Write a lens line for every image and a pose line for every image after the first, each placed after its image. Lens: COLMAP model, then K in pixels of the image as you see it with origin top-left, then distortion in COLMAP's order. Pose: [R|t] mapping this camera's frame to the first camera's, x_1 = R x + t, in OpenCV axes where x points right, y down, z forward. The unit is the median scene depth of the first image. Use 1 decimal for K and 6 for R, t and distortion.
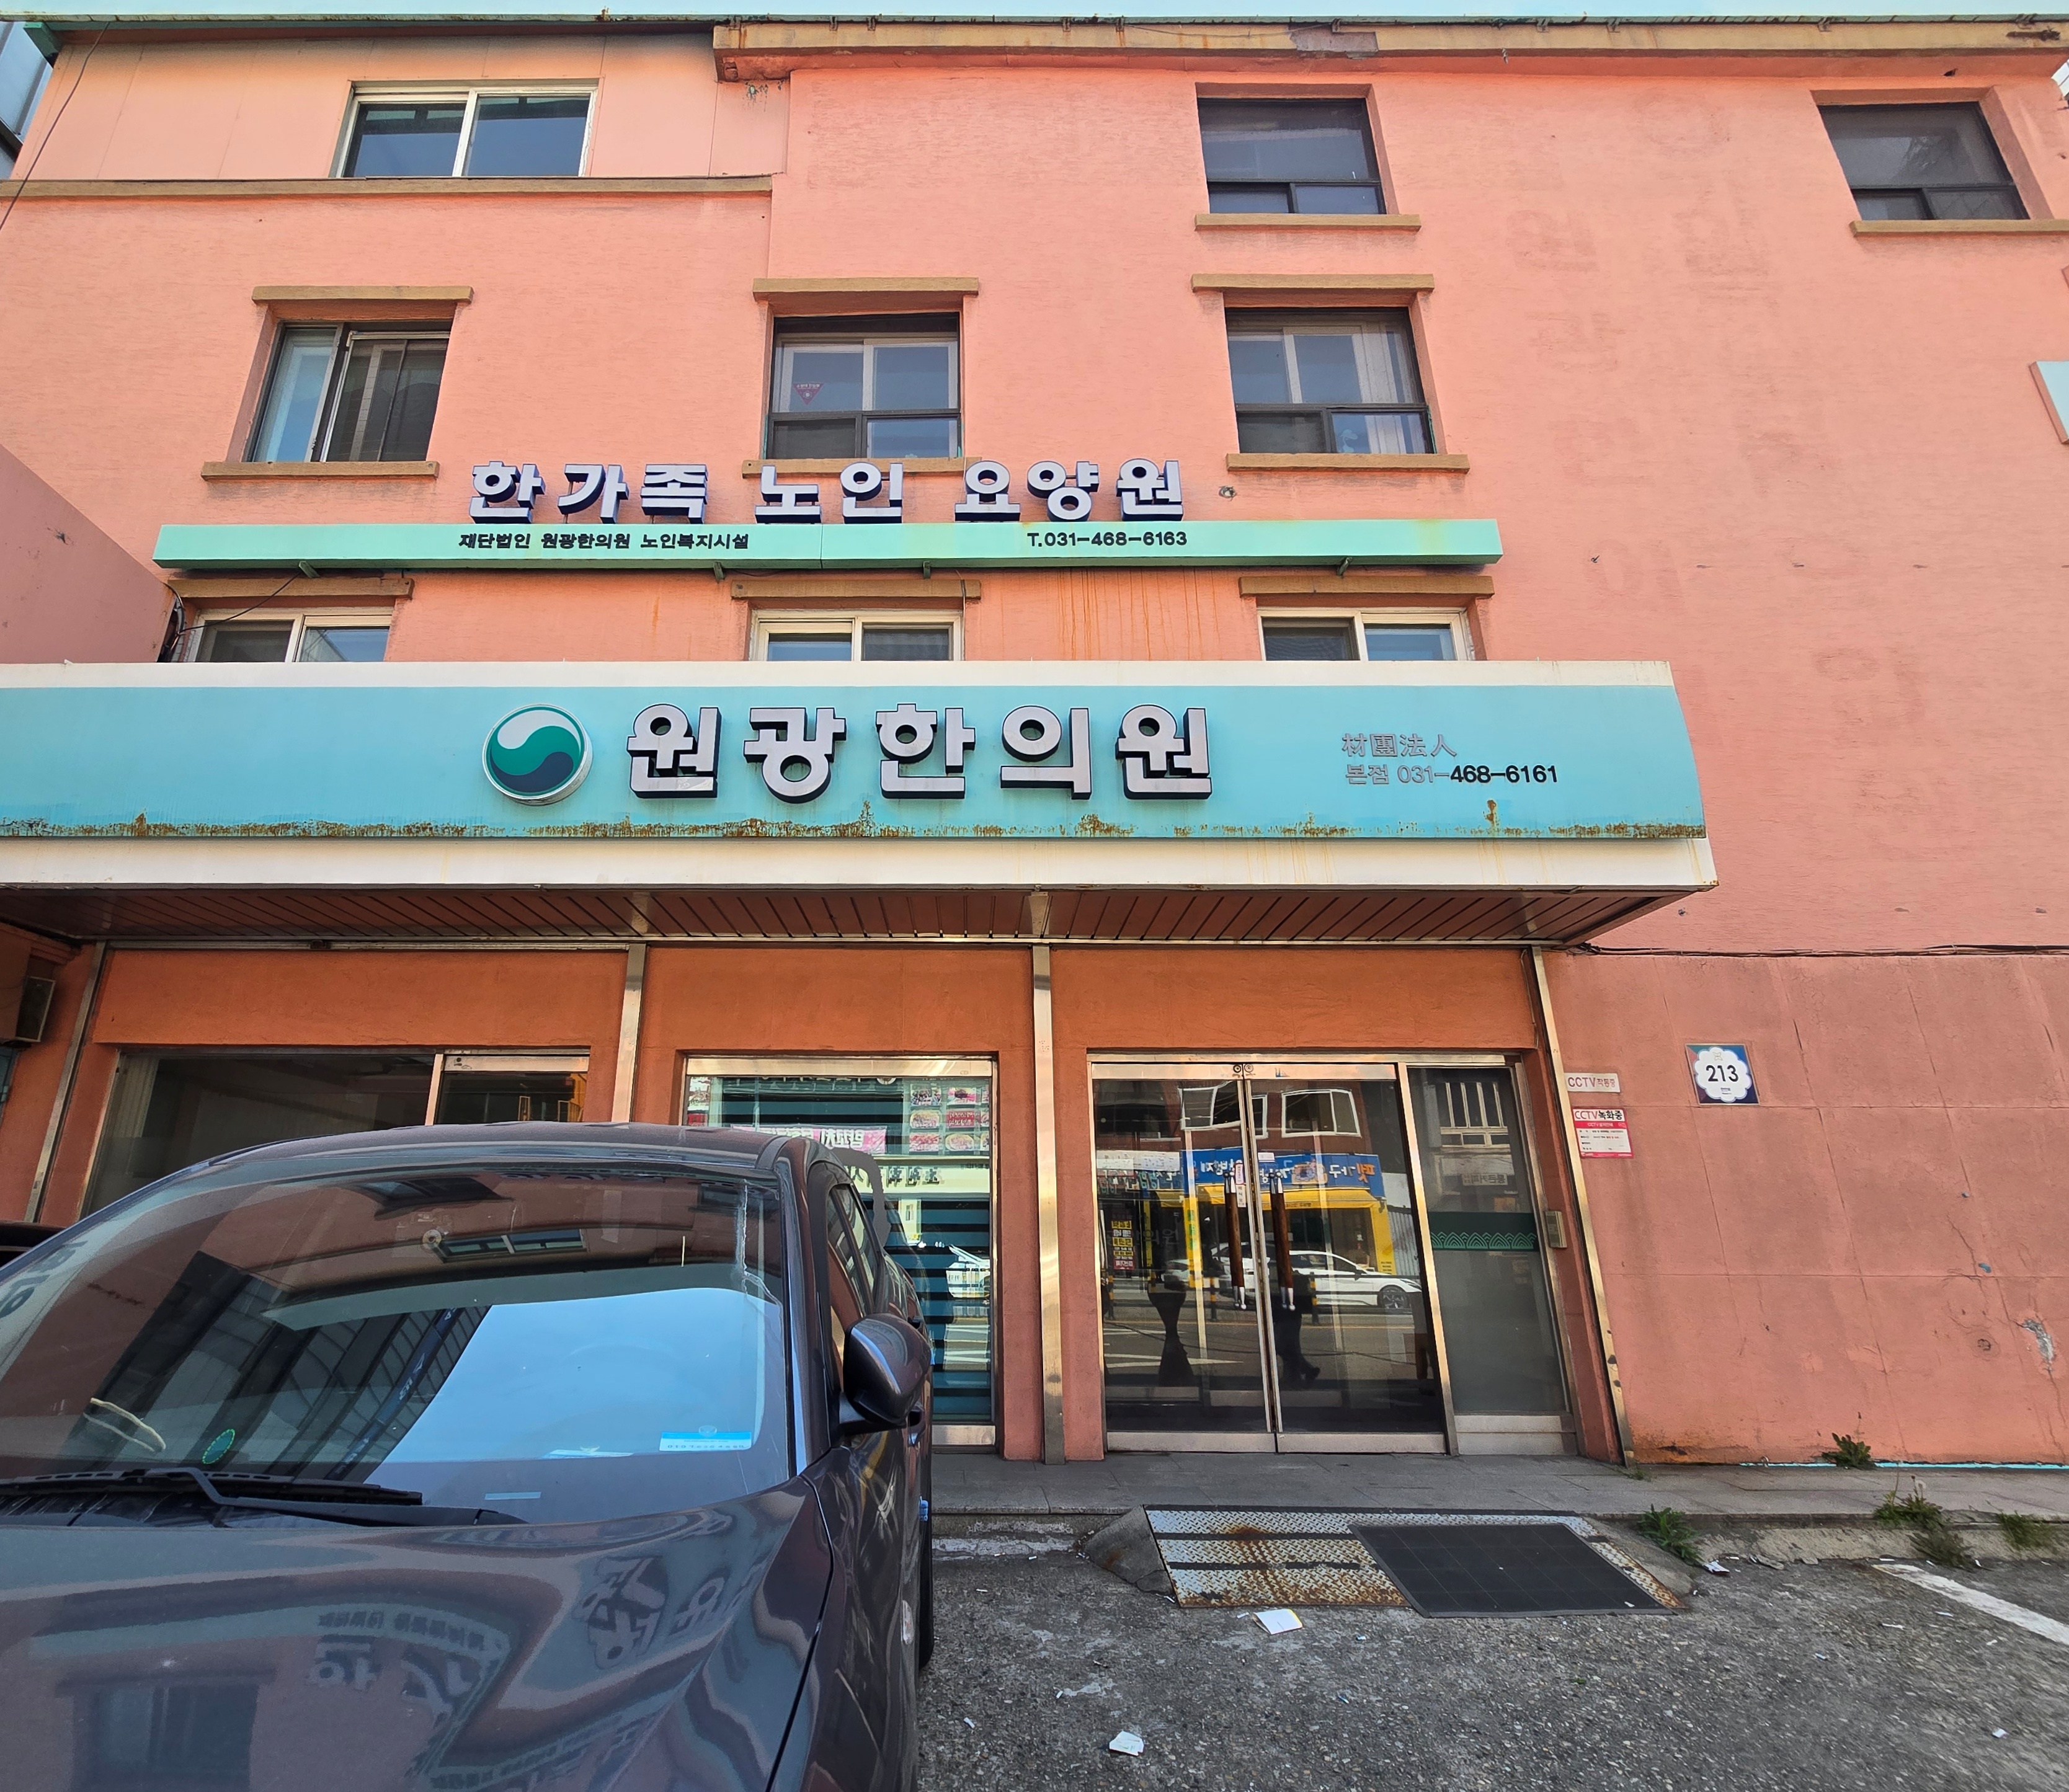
lens RADIAL K [[1045.4, 0, 929.7], [0, 1045.4, 894.4], [0, 0, 1]] dist [0.002403, -0.003593]
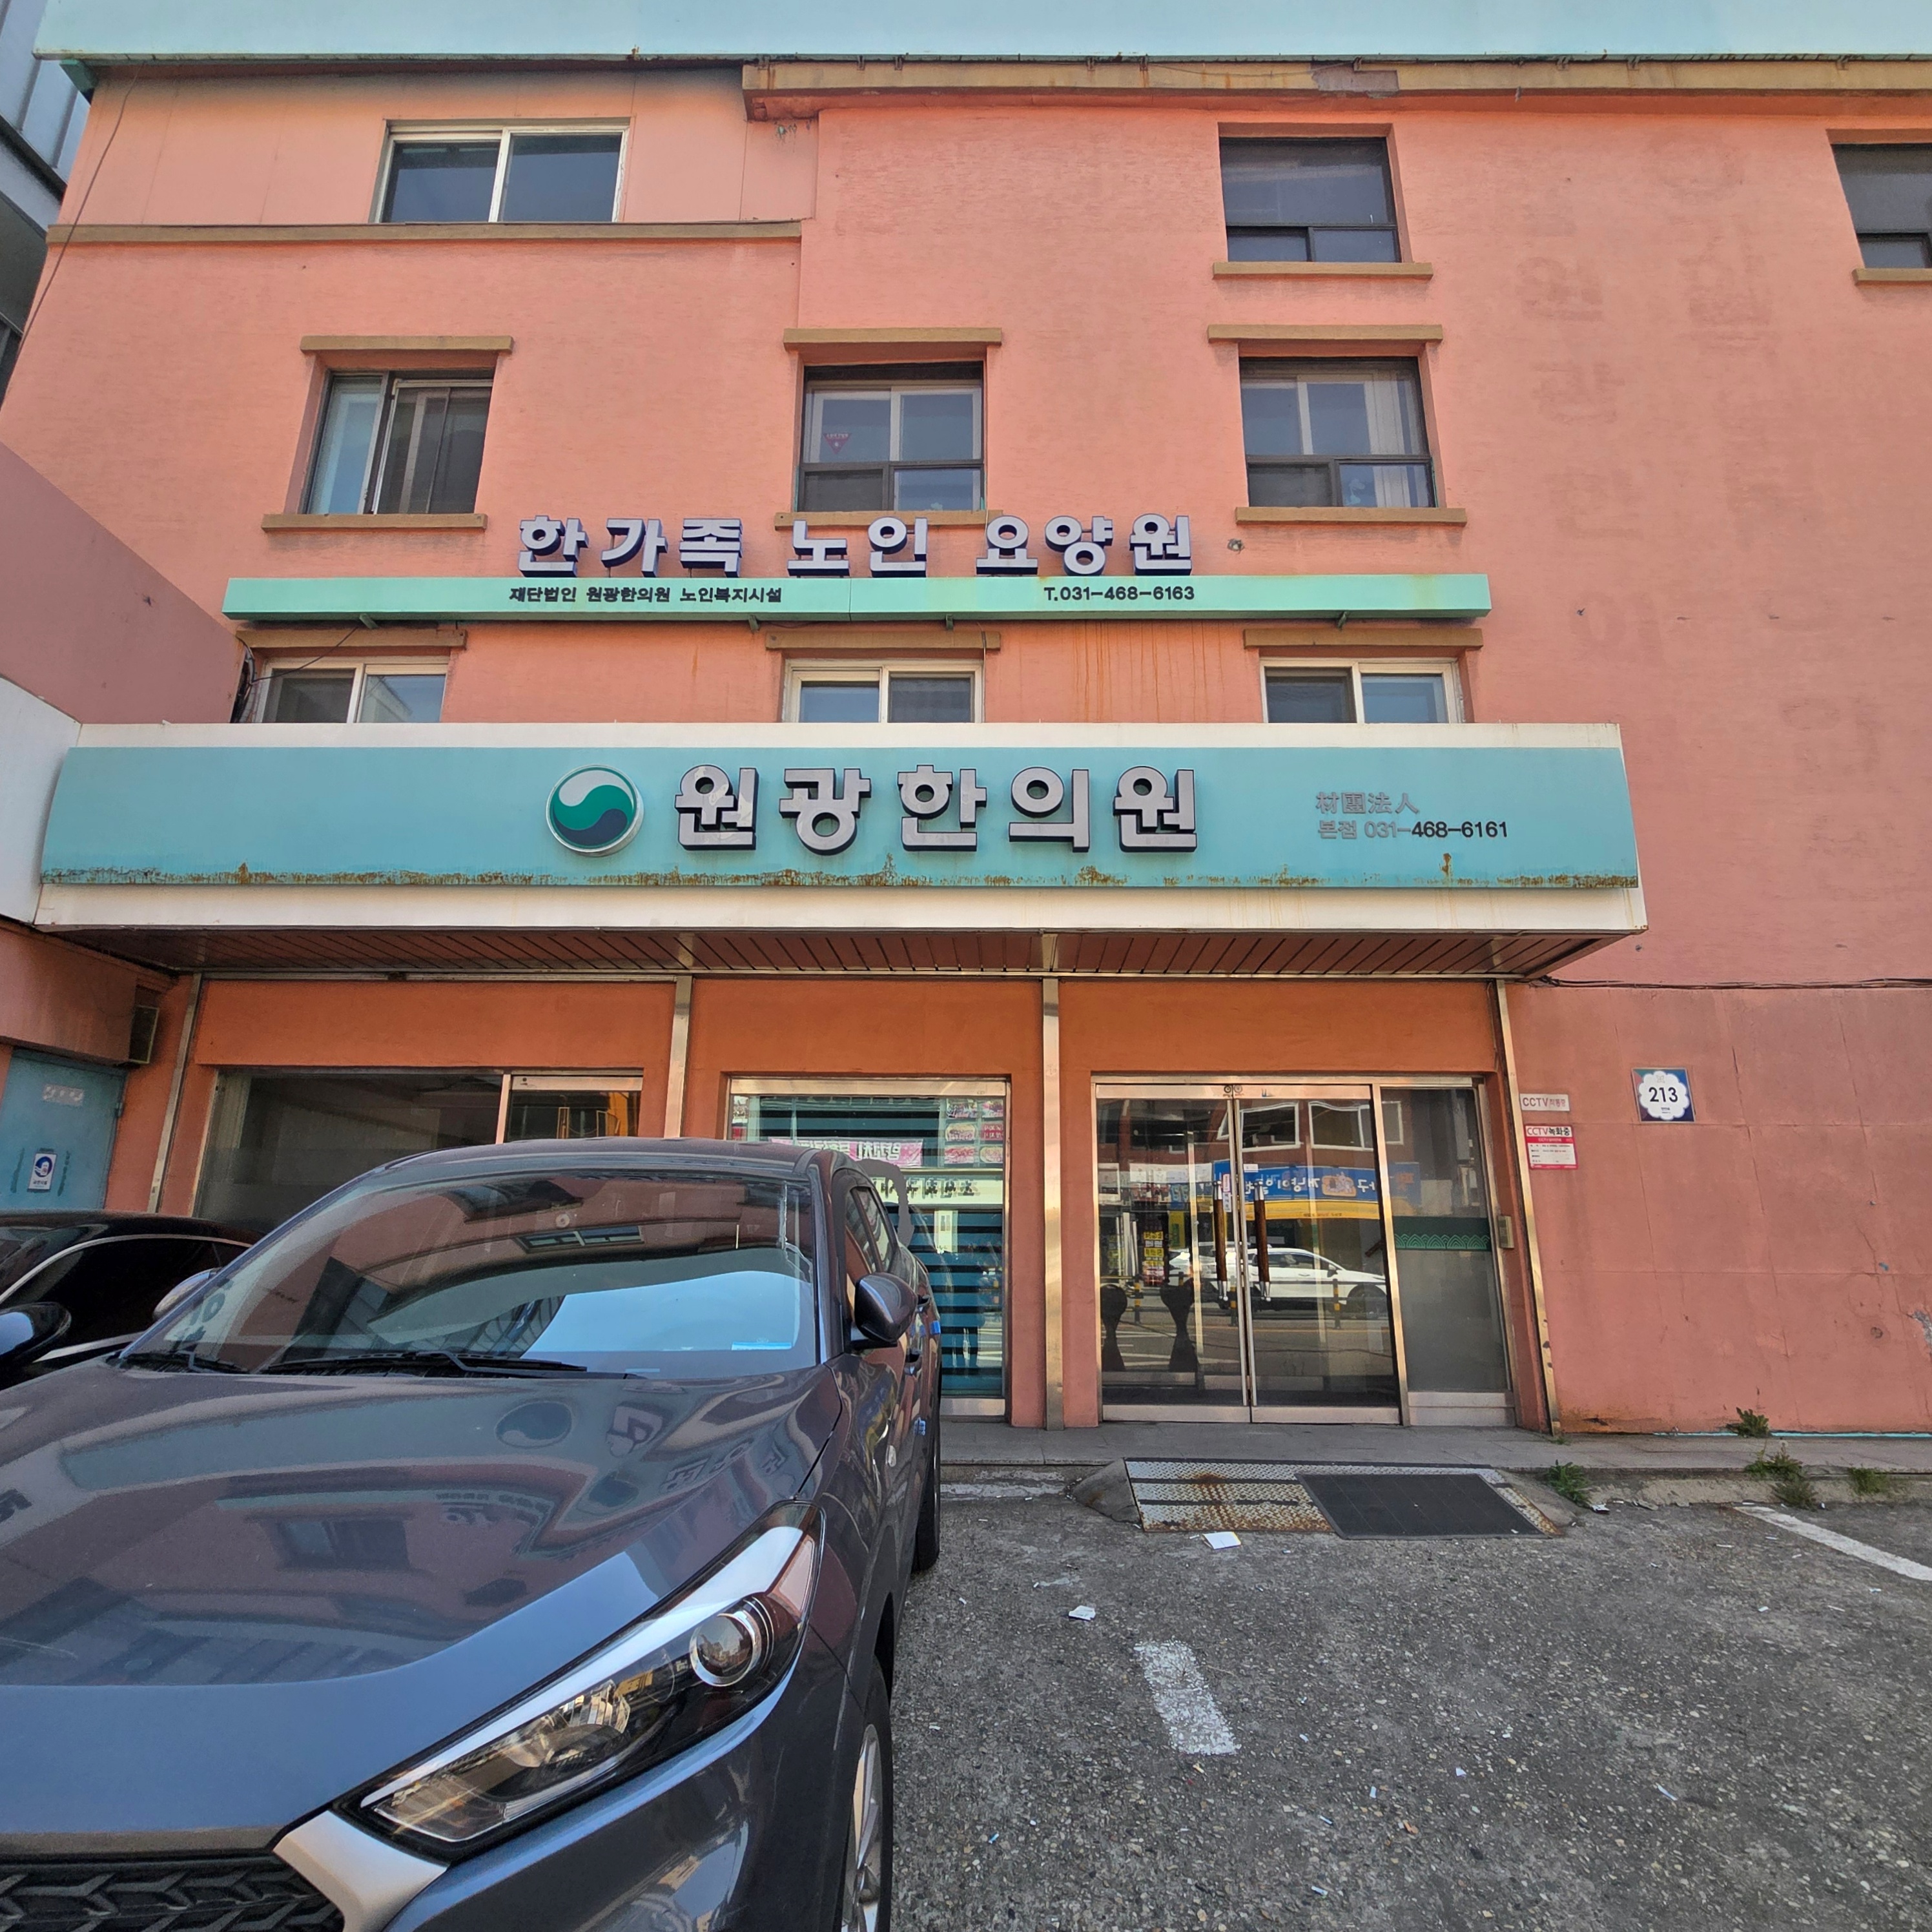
lens RADIAL K [[1081.9, 0, 968.4], [0, 1081.9, 967.6], [0, 0, 1]] dist [0.000276, -0.002070]
pose [[0.999995, 0.001851, -0.002583, 0.020058], [-0.001690, 0.998130, 0.061101, -0.027457], [0.002691, -0.061097, 0.998128, -0.119074]]
